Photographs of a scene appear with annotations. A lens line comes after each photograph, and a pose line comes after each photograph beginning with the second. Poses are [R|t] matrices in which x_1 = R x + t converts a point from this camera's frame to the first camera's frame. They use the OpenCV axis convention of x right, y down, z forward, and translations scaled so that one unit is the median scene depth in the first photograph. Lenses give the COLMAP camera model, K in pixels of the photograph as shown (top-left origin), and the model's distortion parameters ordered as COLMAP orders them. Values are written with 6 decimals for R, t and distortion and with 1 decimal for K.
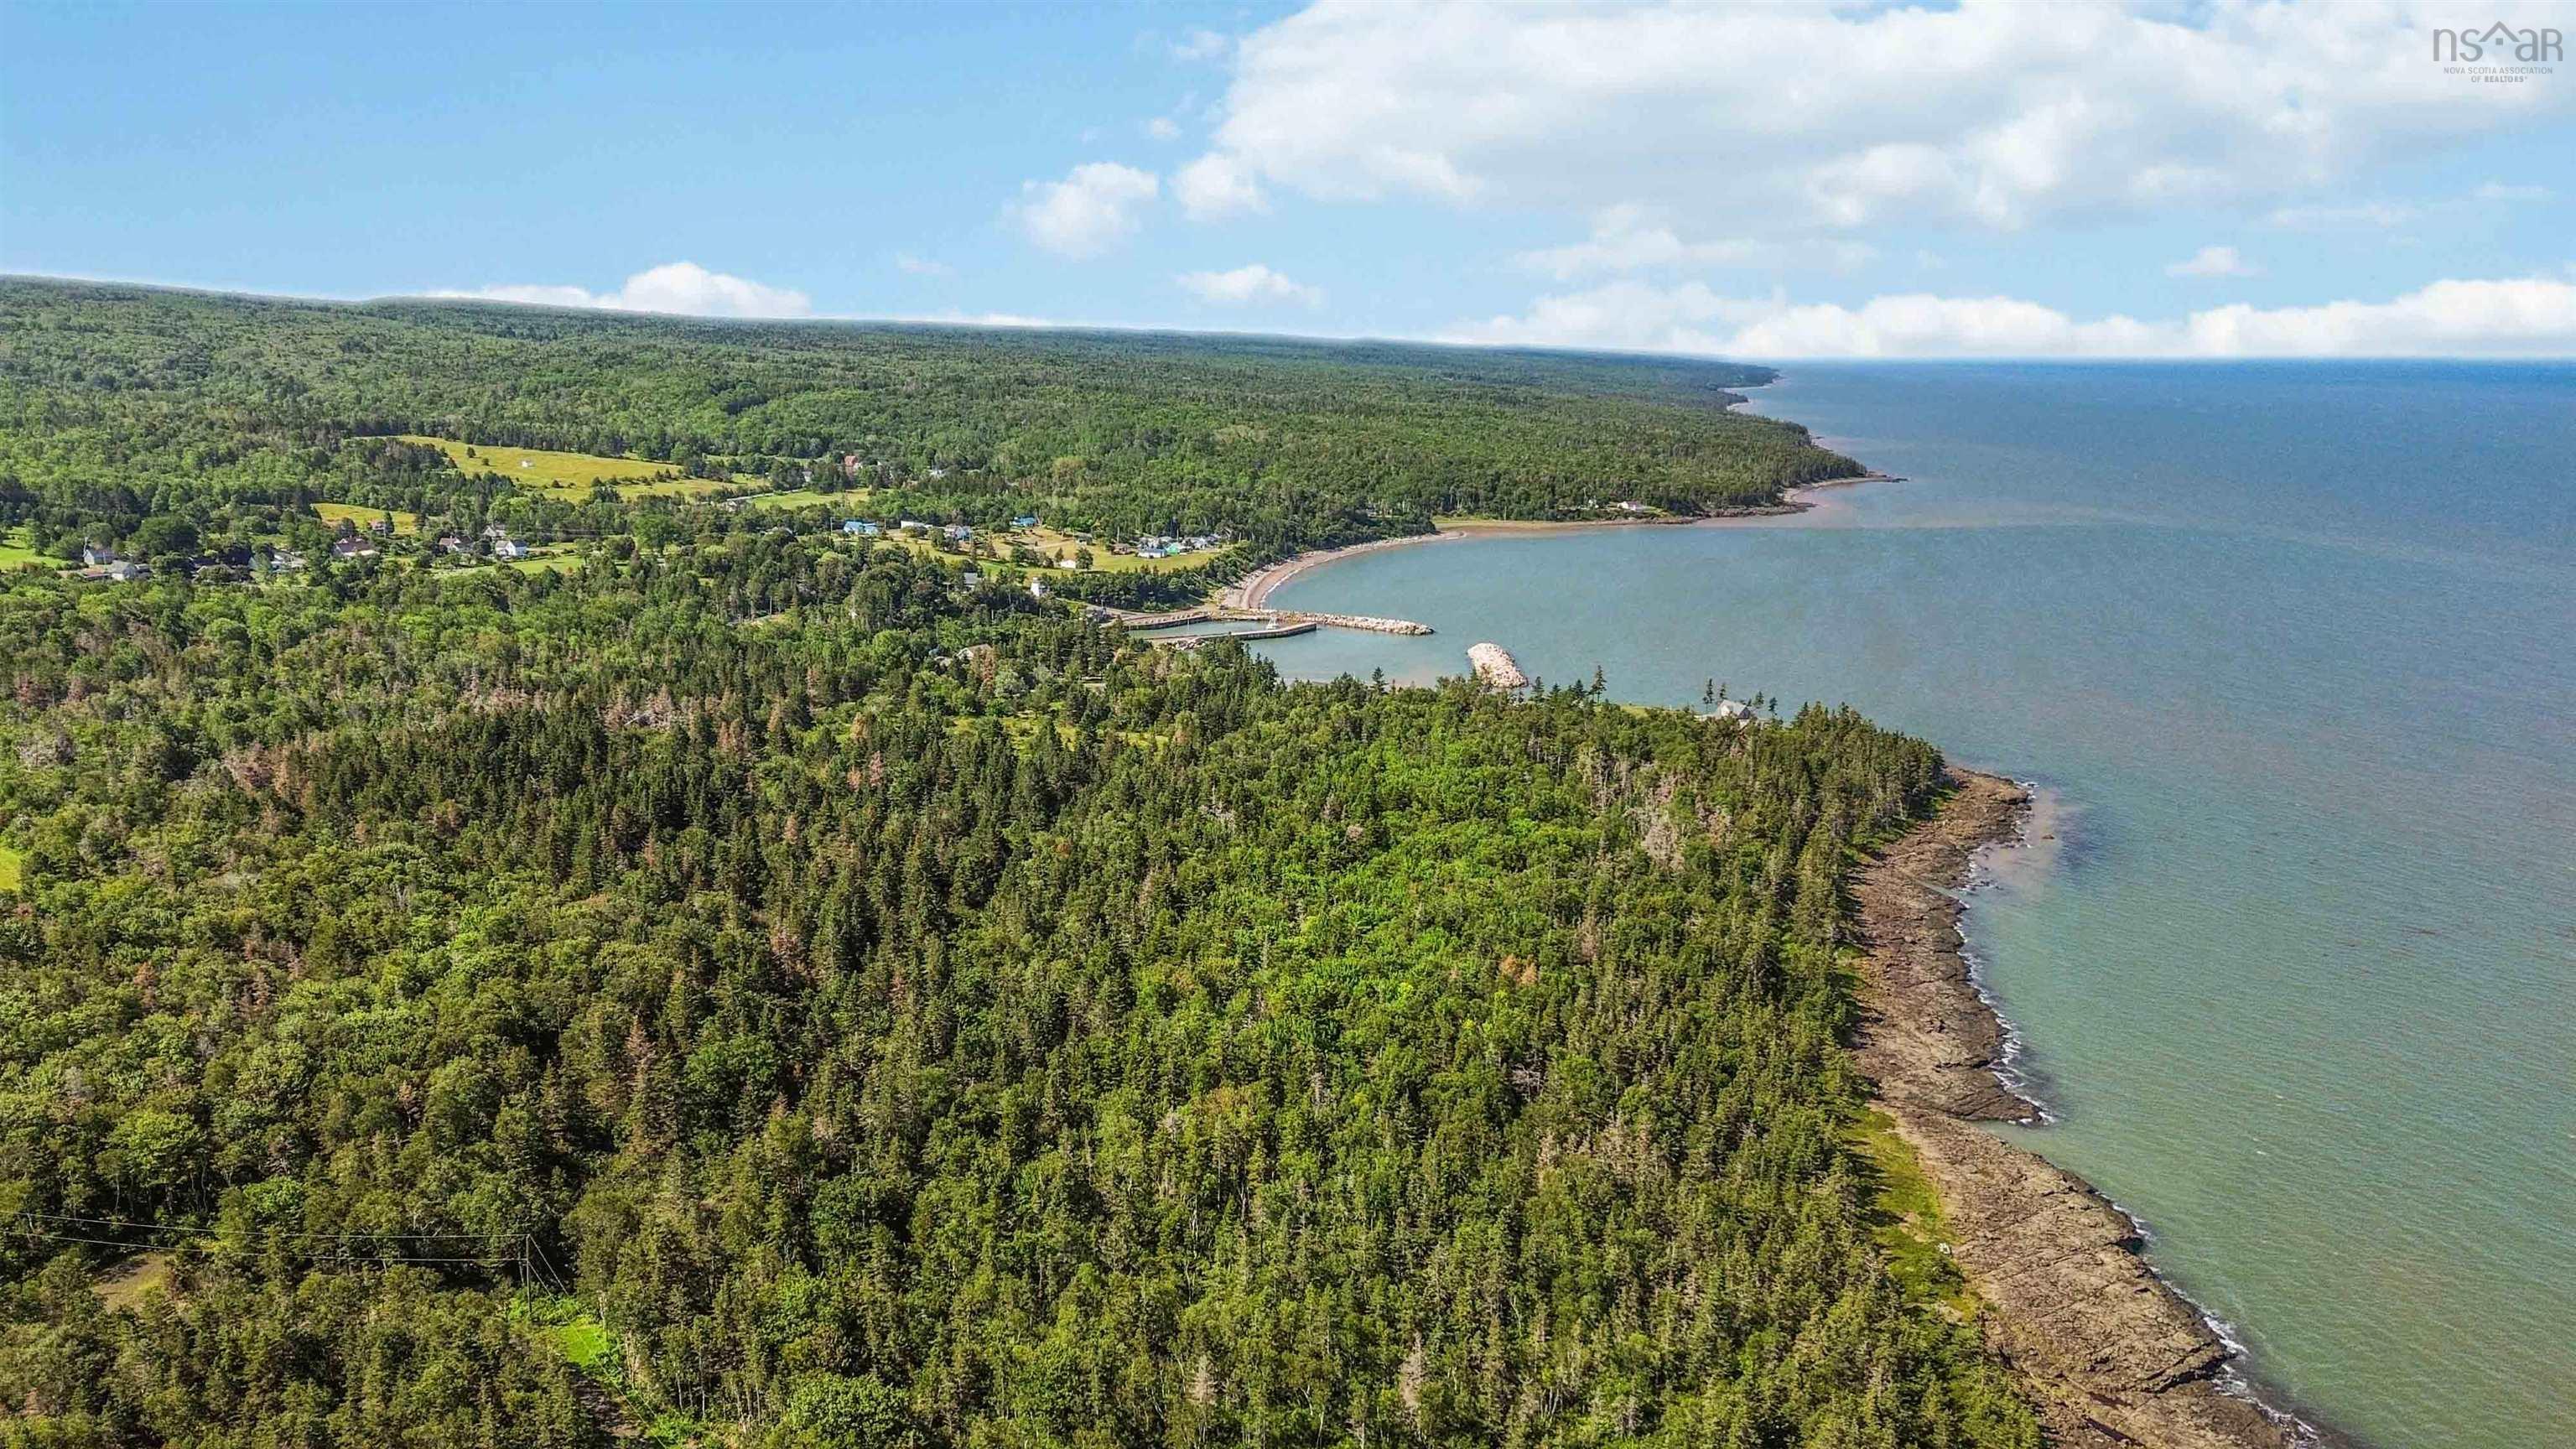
lens RADIAL K [[1798.3, 0, 1288.0], [0, 1798.3, 724.5], [0, 0, 1]] dist [0.057970, -0.064837]
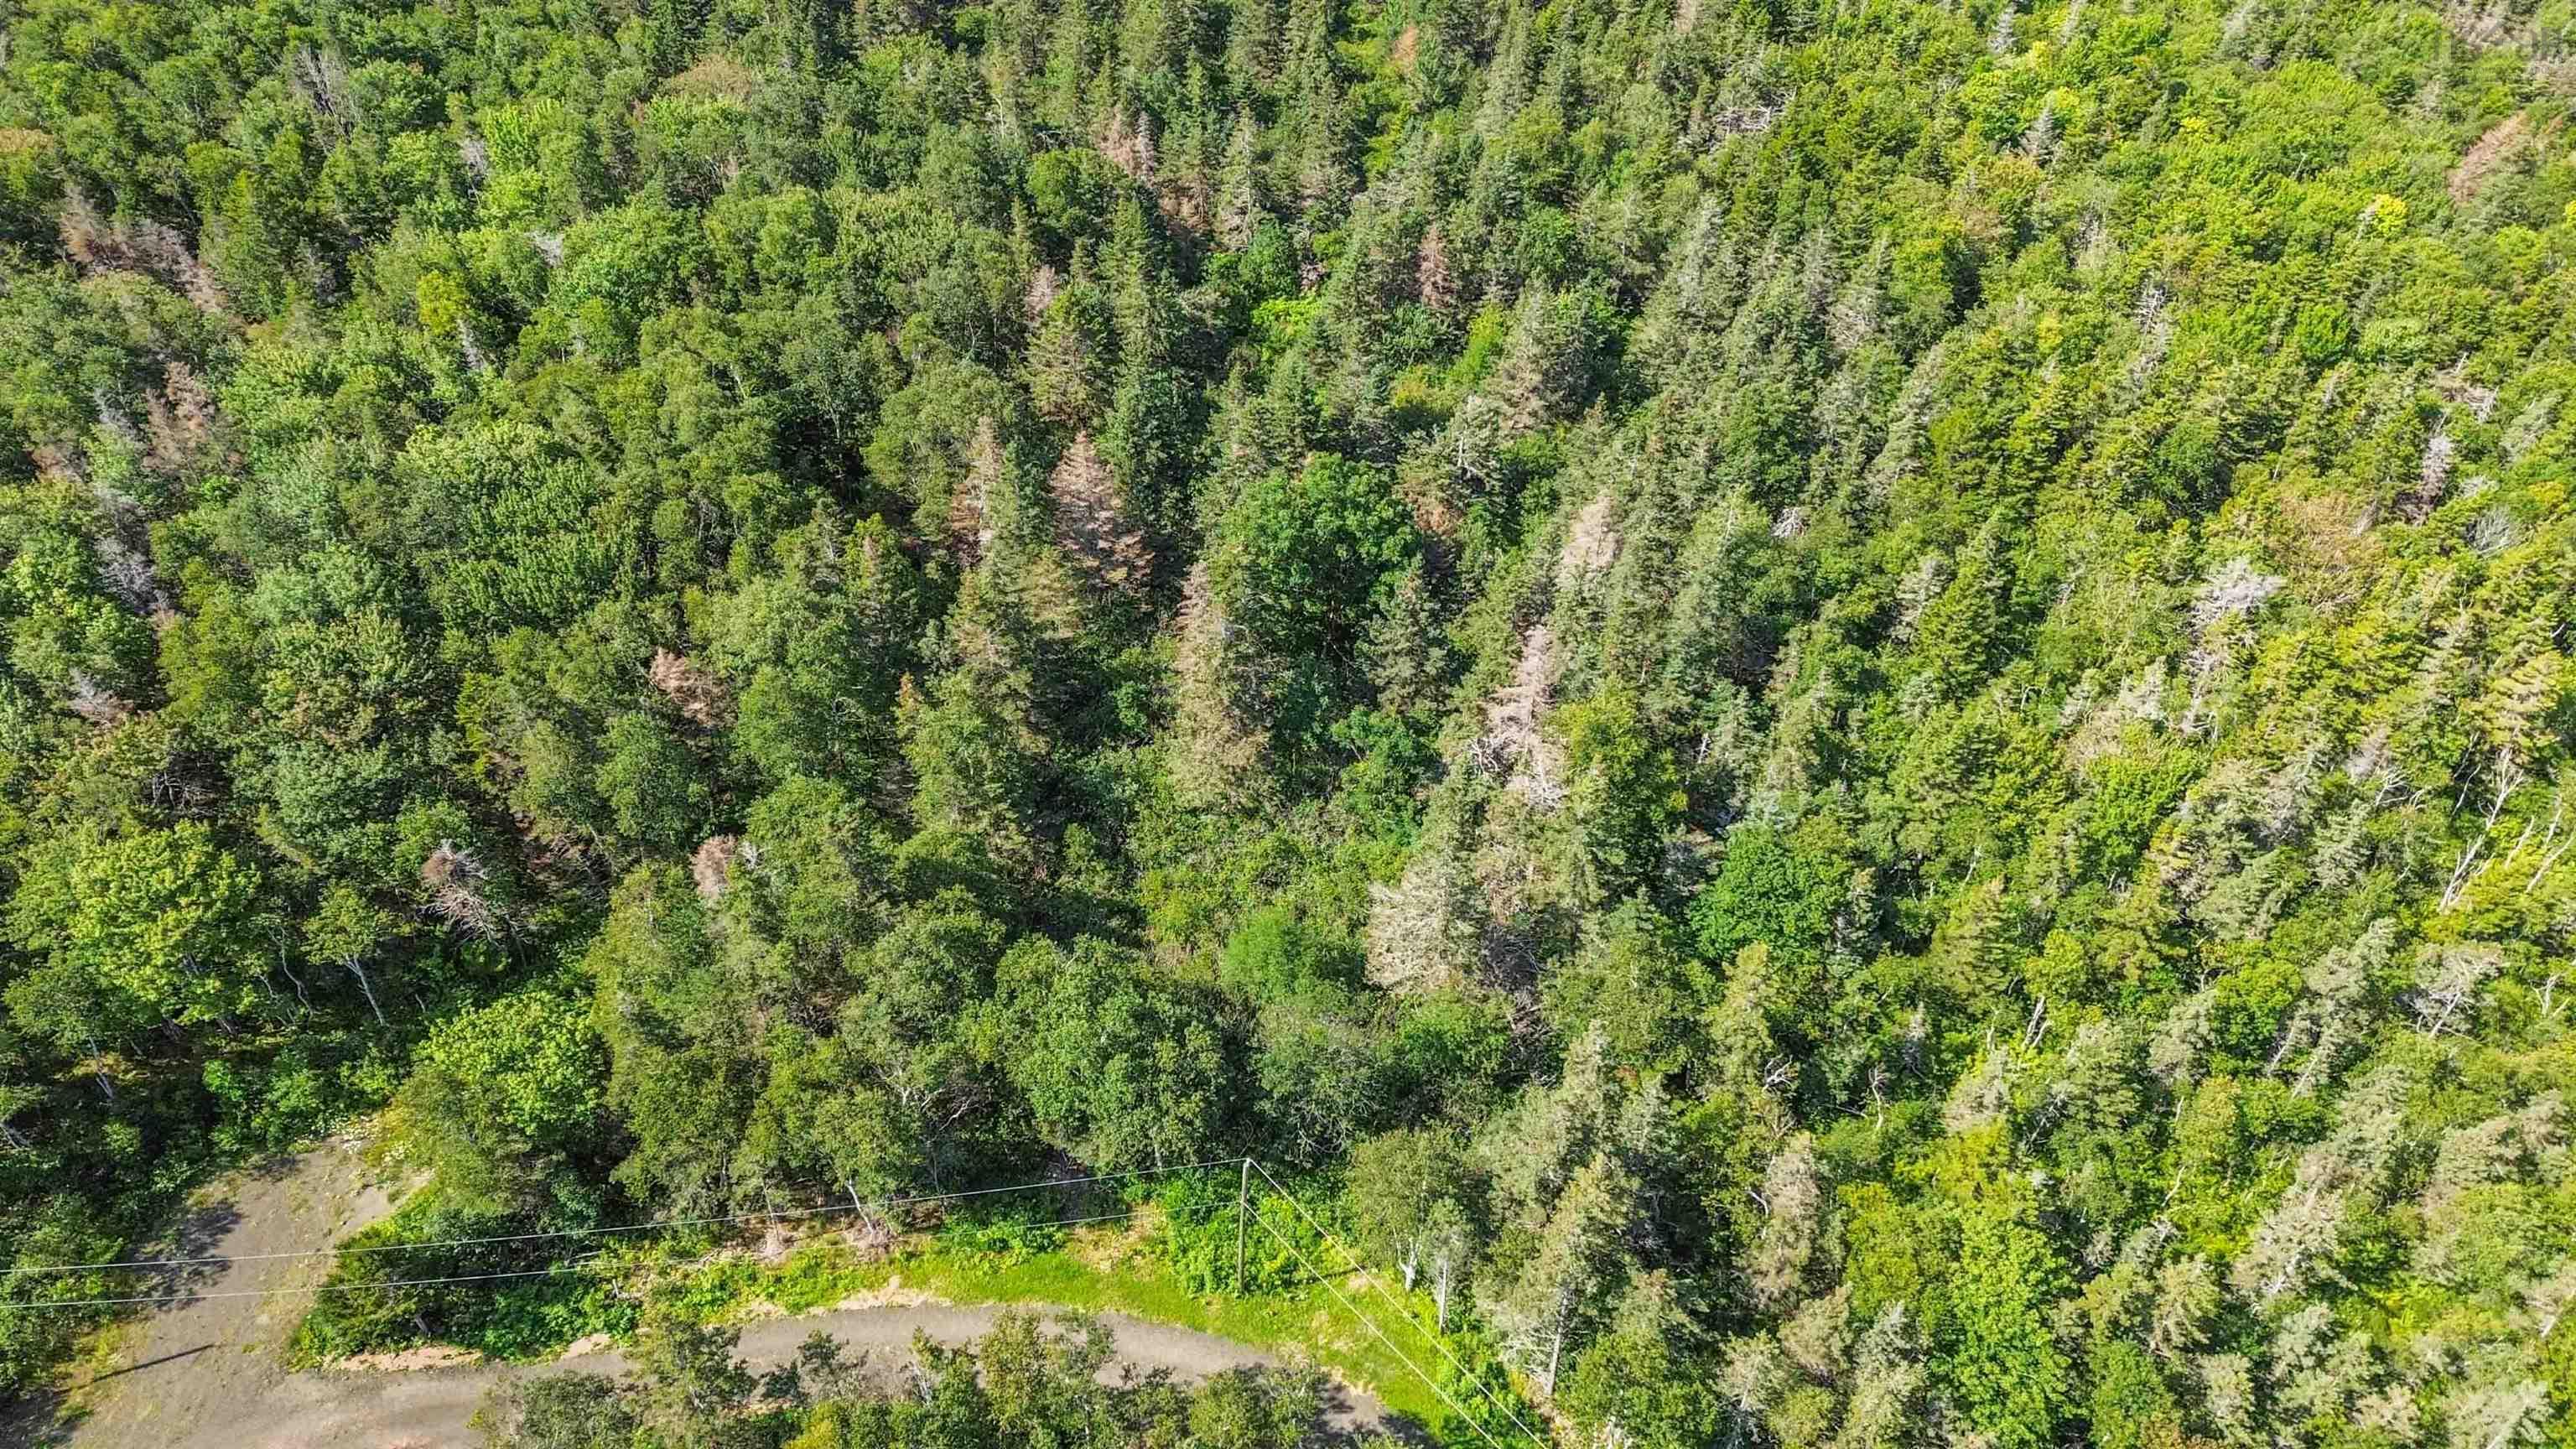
lens RADIAL K [[1798.3, 0, 1288.0], [0, 1798.3, 724.5], [0, 0, 1]] dist [0.057970, -0.064837]
pose [[0.993753, -0.069352, 0.087432, -0.374081], [0.015225, 0.860383, 0.509420, -0.003439], [-0.110555, -0.504907, 0.856065, 0.603826]]
